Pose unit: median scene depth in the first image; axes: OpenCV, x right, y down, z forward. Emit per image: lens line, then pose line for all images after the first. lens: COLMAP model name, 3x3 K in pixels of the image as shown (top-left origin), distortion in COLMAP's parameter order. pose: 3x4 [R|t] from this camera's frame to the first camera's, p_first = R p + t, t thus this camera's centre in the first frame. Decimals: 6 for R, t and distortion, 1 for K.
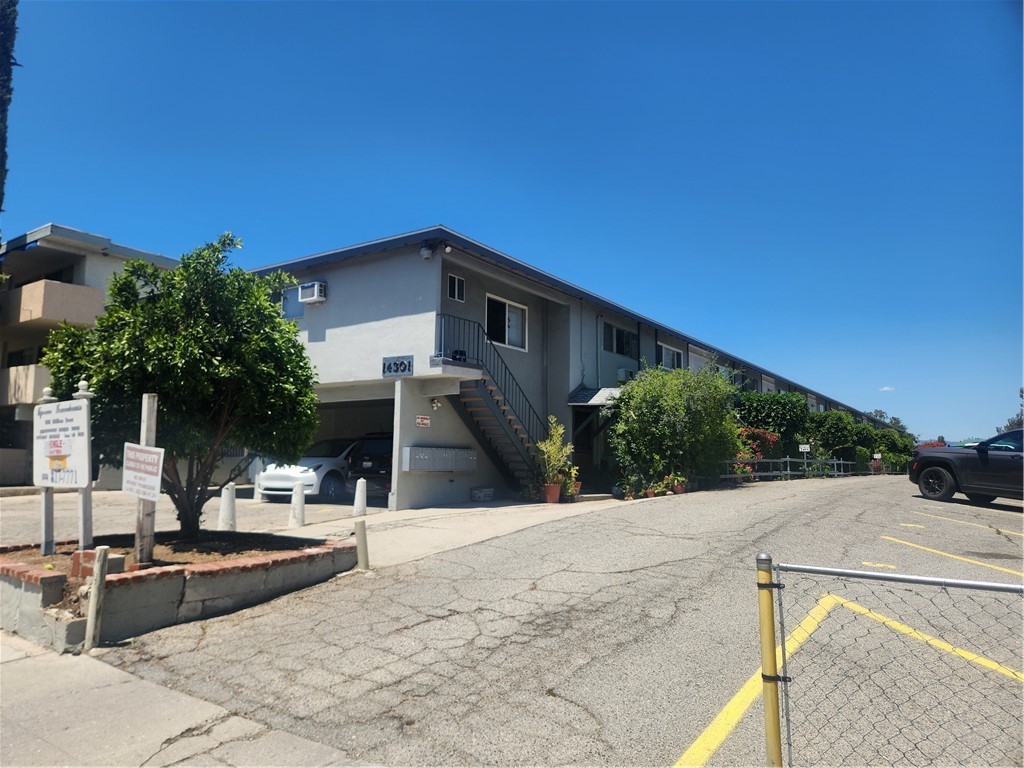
lens RADIAL K [[691.5, 0, 489.4], [0, 691.5, 383.0], [0, 0, 1]] dist [-0.005203, -0.000693]
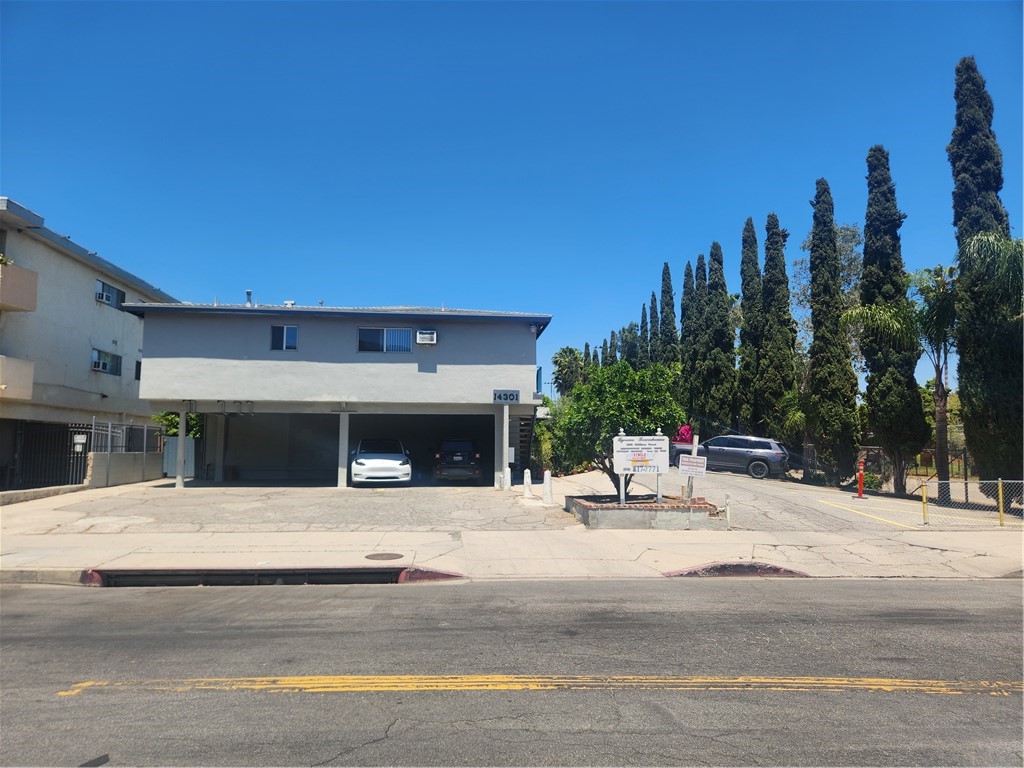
lens RADIAL K [[670.0, 0, 512.0], [0, 670.0, 384.0], [0, 0, 1]] dist [-0.002459, -0.001097]
pose [[0.759065, 0.052396, 0.648903, -1.090093], [-0.067768, 0.997700, -0.001287, -0.049730], [-0.647478, -0.042998, 0.760870, -0.163634]]
